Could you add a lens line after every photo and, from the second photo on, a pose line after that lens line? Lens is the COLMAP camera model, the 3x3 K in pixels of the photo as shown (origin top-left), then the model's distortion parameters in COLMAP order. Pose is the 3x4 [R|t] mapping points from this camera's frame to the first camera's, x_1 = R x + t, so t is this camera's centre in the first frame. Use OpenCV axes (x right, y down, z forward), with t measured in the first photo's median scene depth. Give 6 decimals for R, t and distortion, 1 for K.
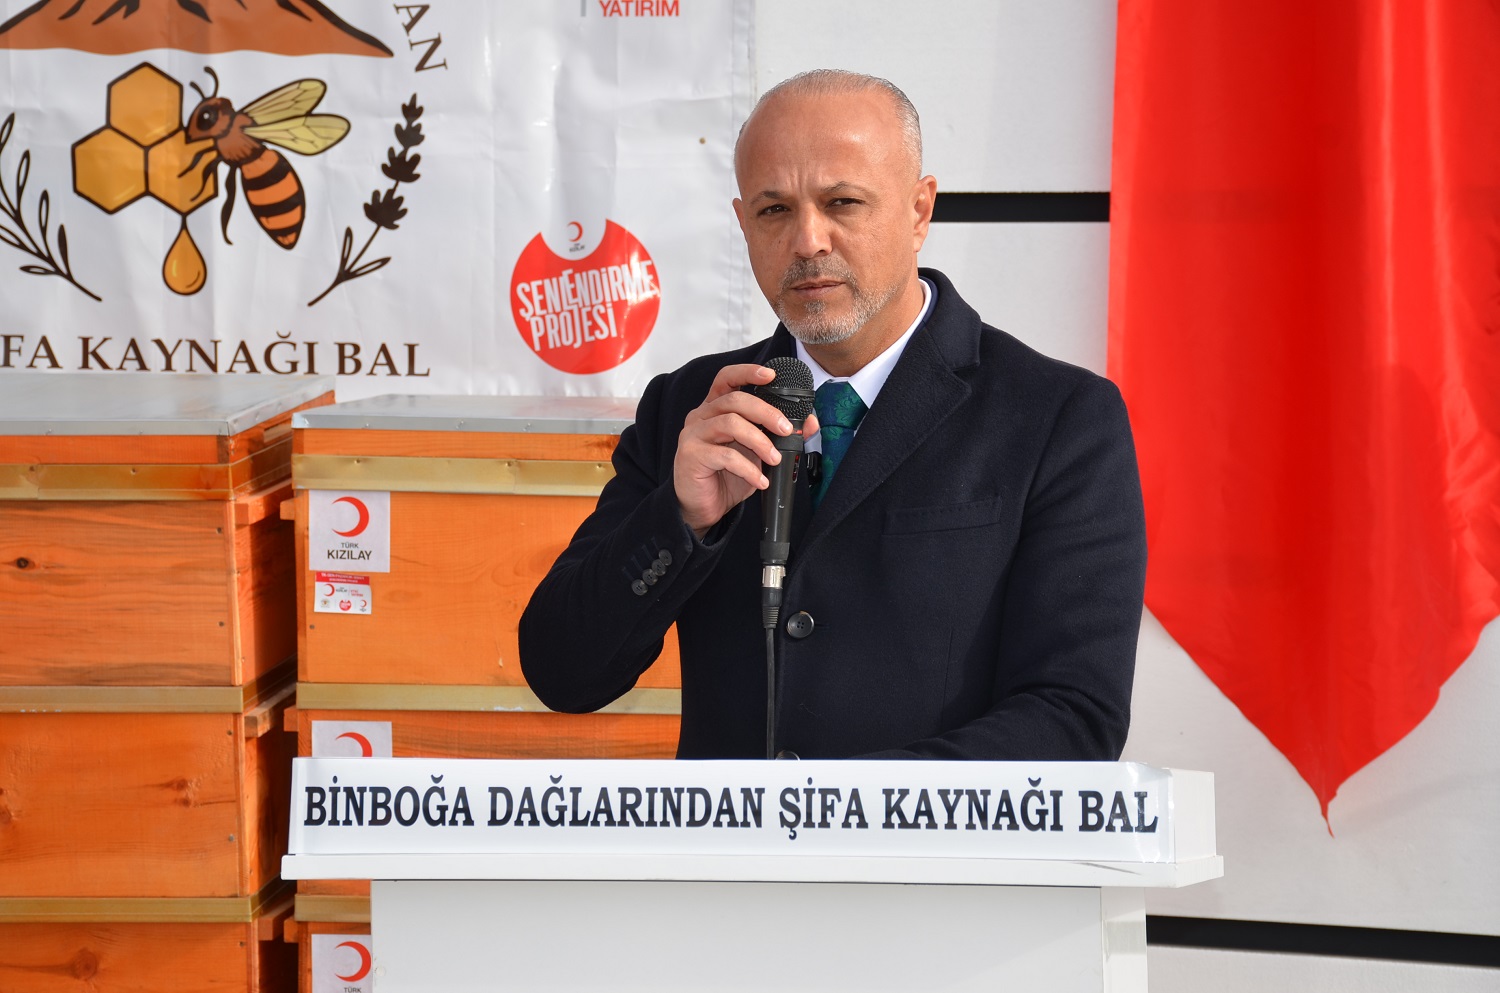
lens RADIAL K [[3831.4, 0, 751.9], [0, 3831.4, 502.7], [0, 0, 1]] dist [0.822453, 0.000000]
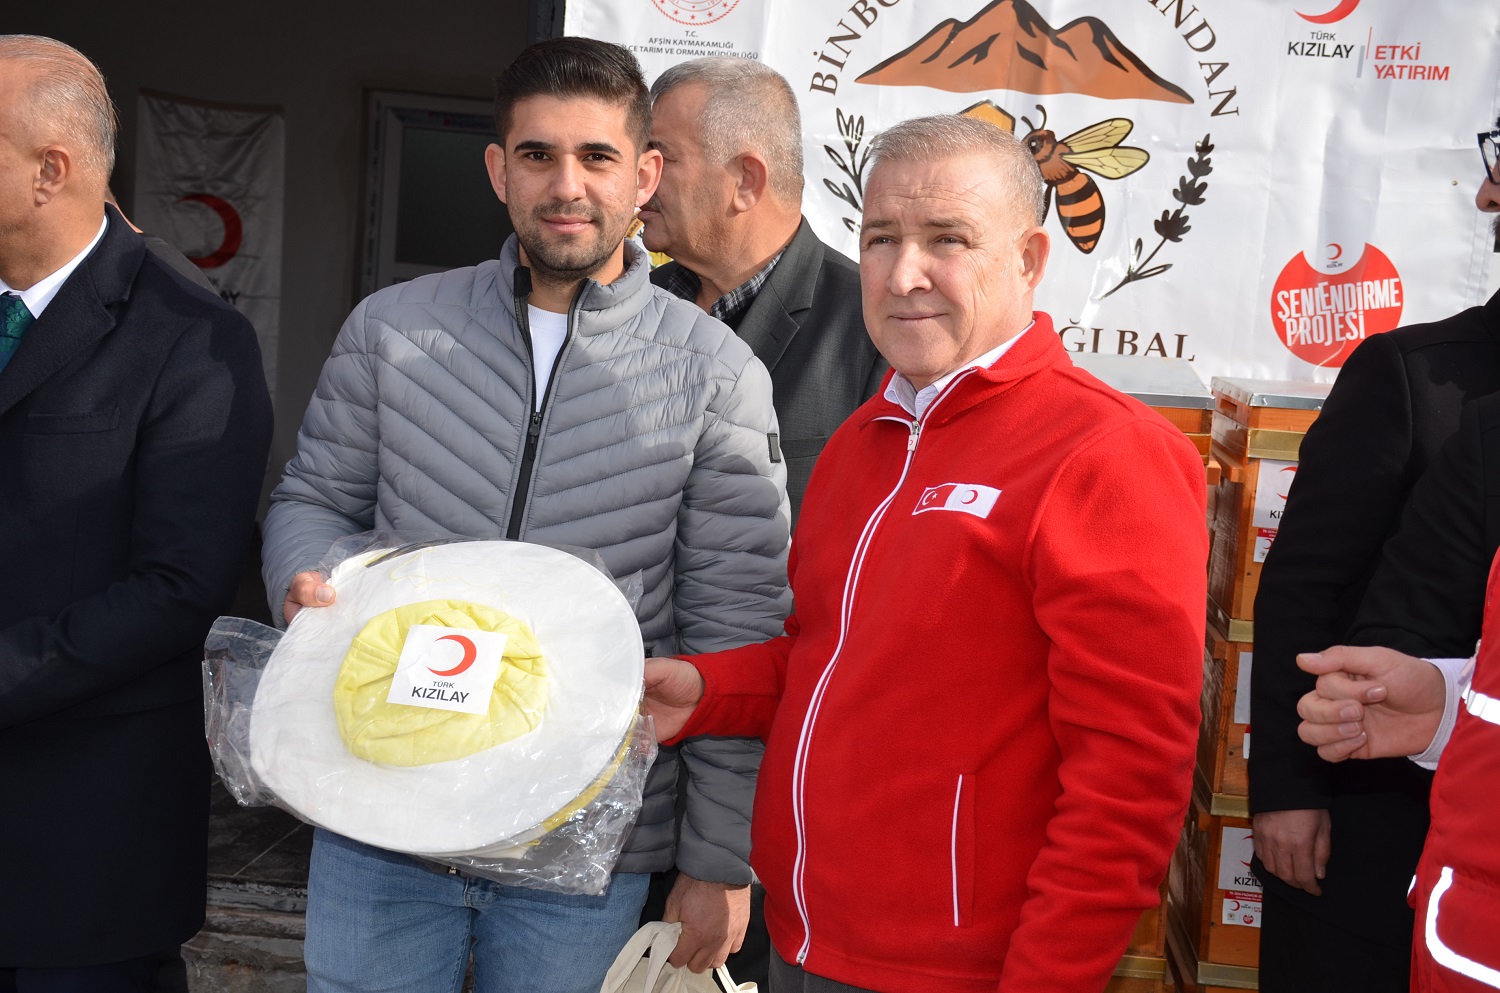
lens RADIAL K [[2106.6, 0, 771.2], [0, 2106.6, 508.3], [0, 0, 1]] dist [0.217936, 0.000000]
pose [[0.991556, 0.056836, 0.116557, -0.297730], [-0.062224, 0.997130, 0.043119, -0.006389], [-0.113772, -0.050008, 0.992247, 0.329358]]
